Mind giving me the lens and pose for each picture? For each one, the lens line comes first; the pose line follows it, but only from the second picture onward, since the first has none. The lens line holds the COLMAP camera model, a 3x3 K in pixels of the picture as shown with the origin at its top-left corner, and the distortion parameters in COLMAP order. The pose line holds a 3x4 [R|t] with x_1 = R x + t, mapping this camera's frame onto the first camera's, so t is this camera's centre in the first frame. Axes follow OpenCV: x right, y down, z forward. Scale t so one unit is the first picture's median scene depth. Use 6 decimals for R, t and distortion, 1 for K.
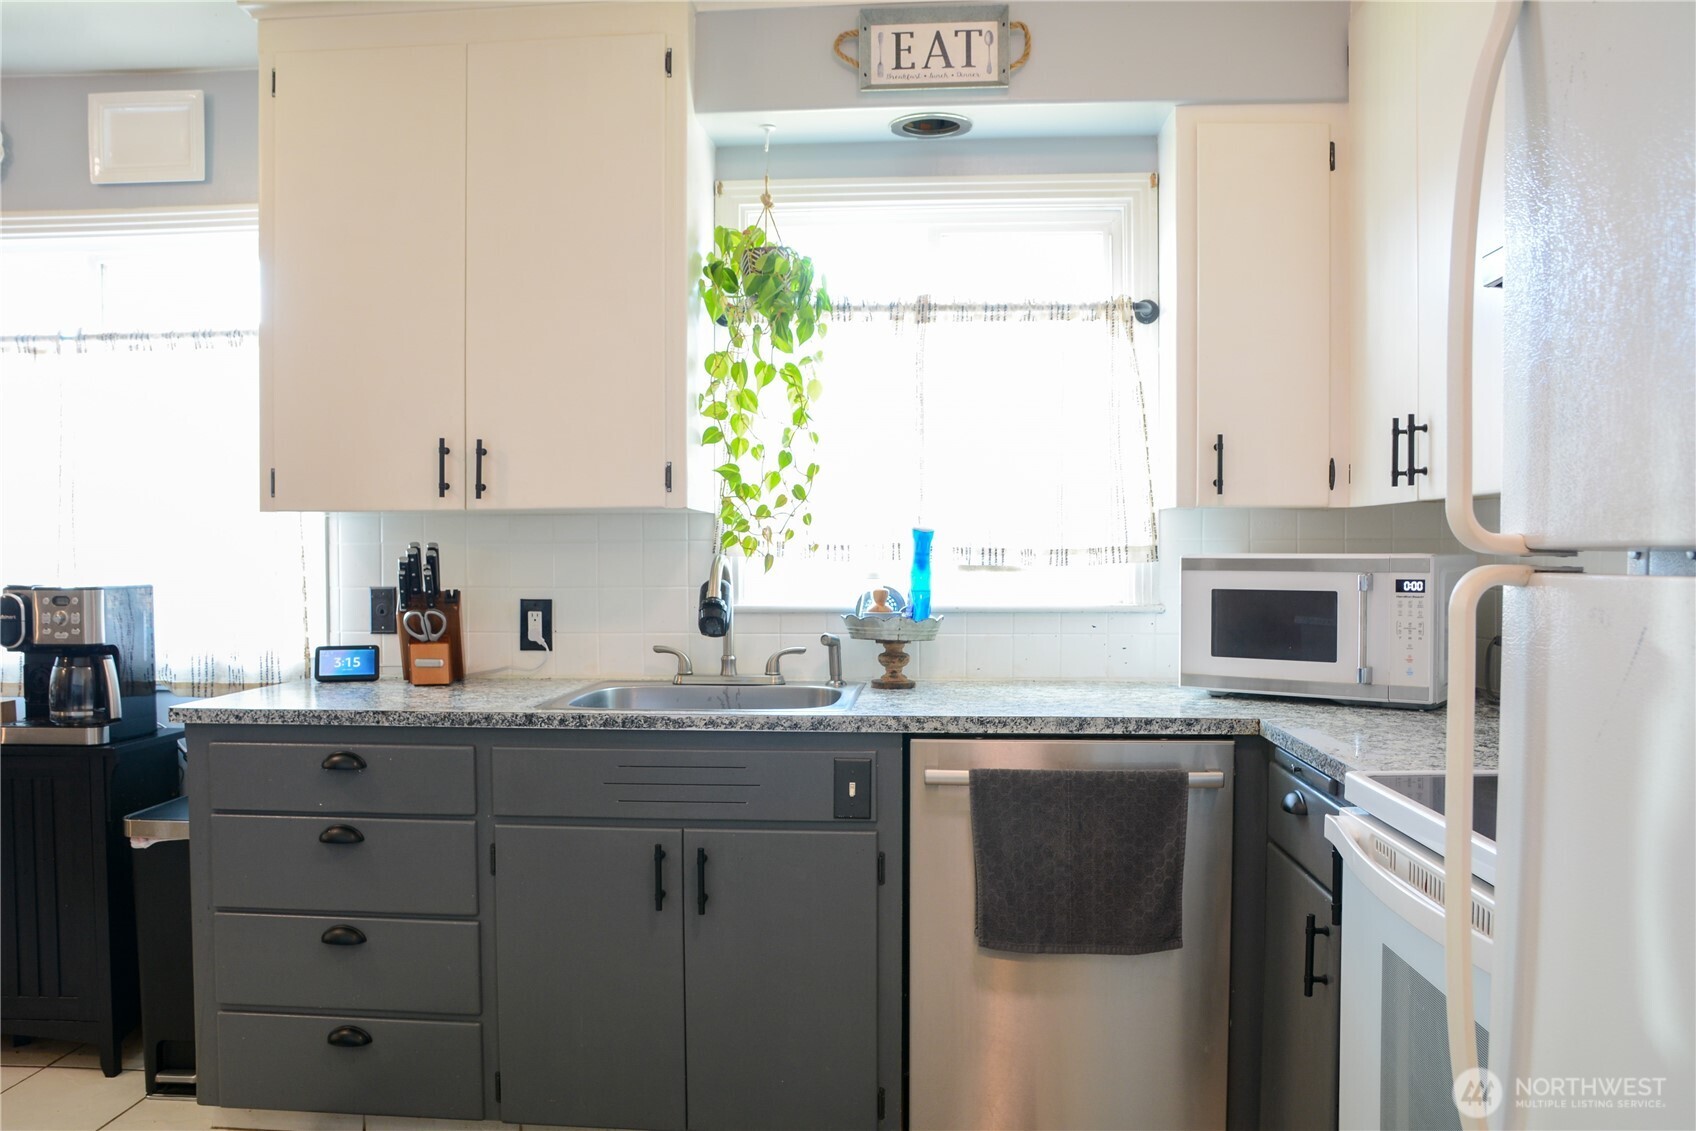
lens RADIAL K [[1271.0, 0, 841.6], [0, 1271.0, 580.7], [0, 0, 1]] dist [-0.127831, 0.118240]
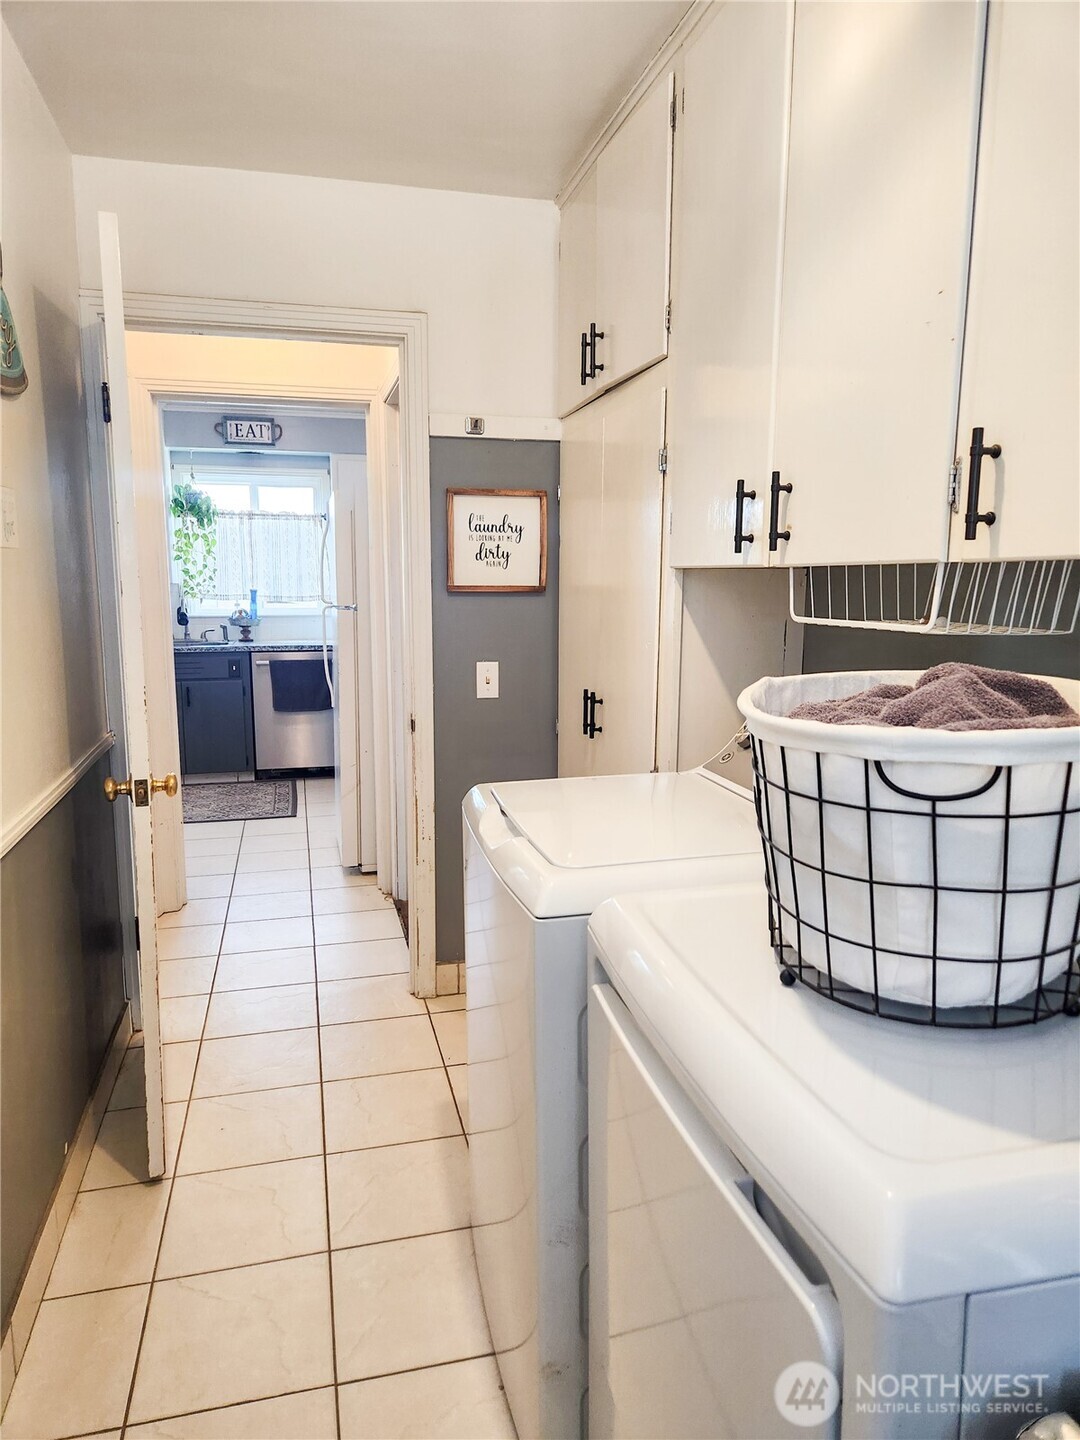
lens RADIAL K [[995.4, 0, 540.0], [0, 995.4, 720.0], [0, 0, 1]] dist [0.078314, 0.000152]
pose [[0.949554, -0.045062, 0.310348, -0.046876], [0.005450, 0.991844, 0.127339, -0.033346], [-0.313555, -0.119224, 0.942056, -1.581536]]
